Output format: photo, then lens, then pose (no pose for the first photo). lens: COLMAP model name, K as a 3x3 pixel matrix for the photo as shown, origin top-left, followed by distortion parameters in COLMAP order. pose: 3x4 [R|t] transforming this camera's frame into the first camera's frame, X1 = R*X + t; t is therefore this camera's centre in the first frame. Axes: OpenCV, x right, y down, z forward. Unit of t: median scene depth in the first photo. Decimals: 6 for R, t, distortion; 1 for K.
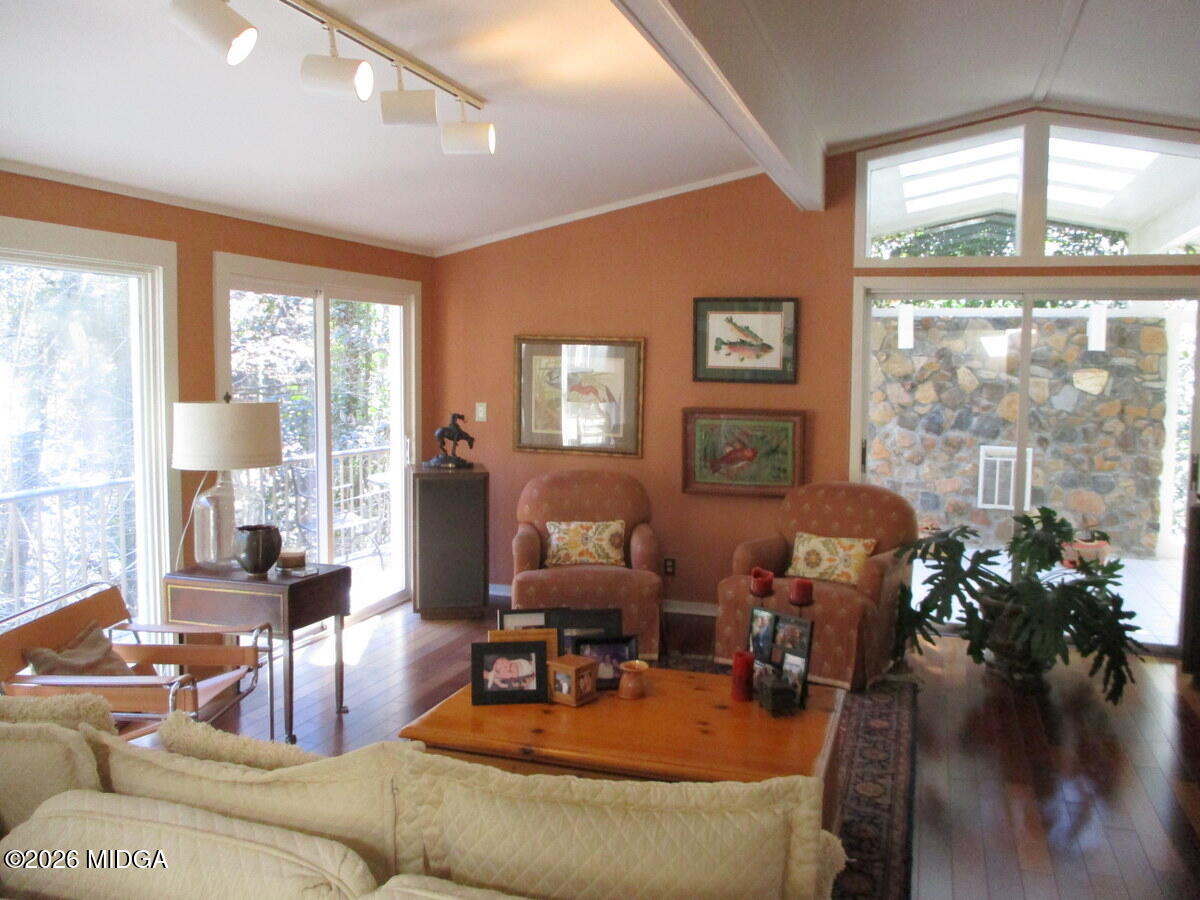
lens RADIAL K [[1003.7, 0, 600.0], [0, 1003.7, 450.0], [0, 0, 1]] dist [-0.010653, -0.000564]
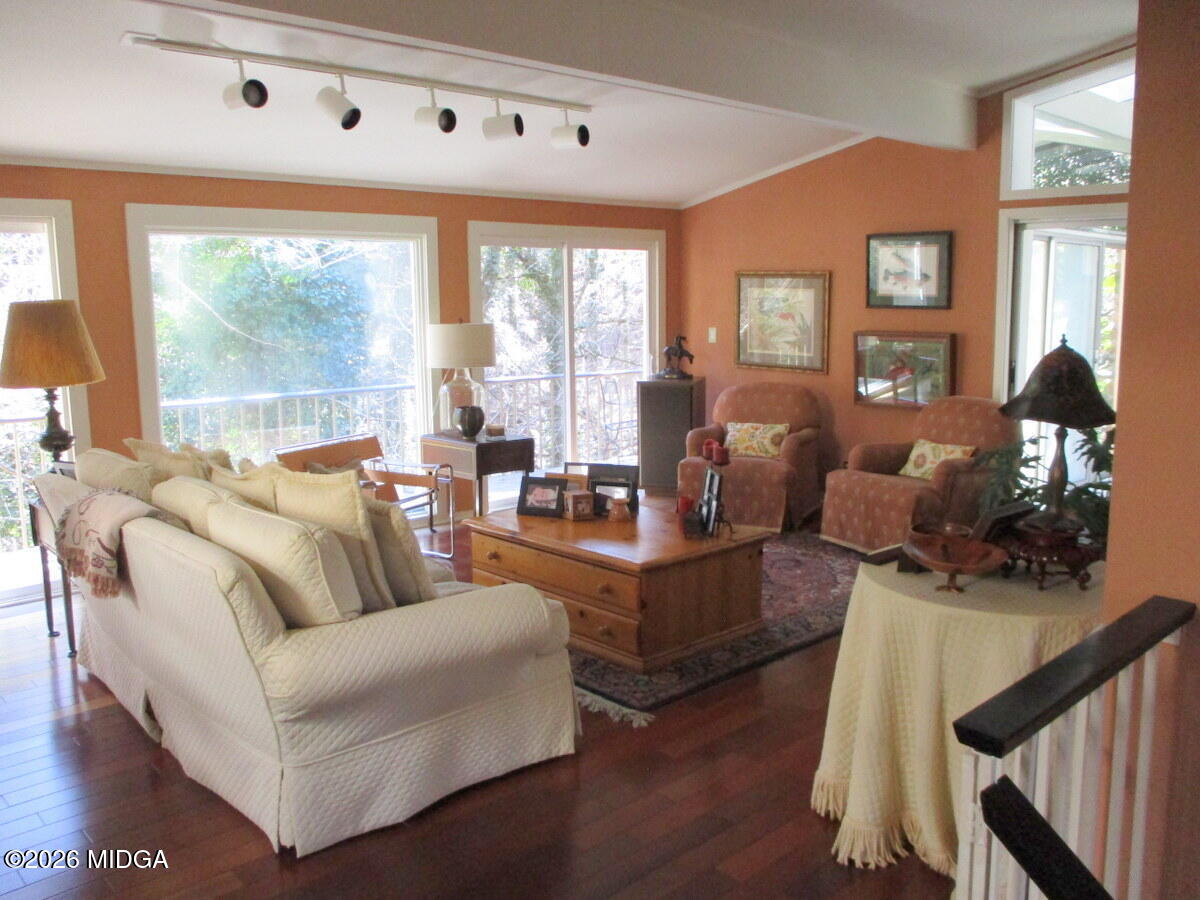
lens RADIAL K [[1003.7, 0, 600.0], [0, 1003.7, 450.0], [0, 0, 1]] dist [-0.010653, -0.000564]
pose [[0.878499, 0.056227, -0.474425, 0.402590], [-0.025775, 0.997182, 0.070455, 0.022332], [0.477049, -0.049666, 0.877472, -0.171783]]
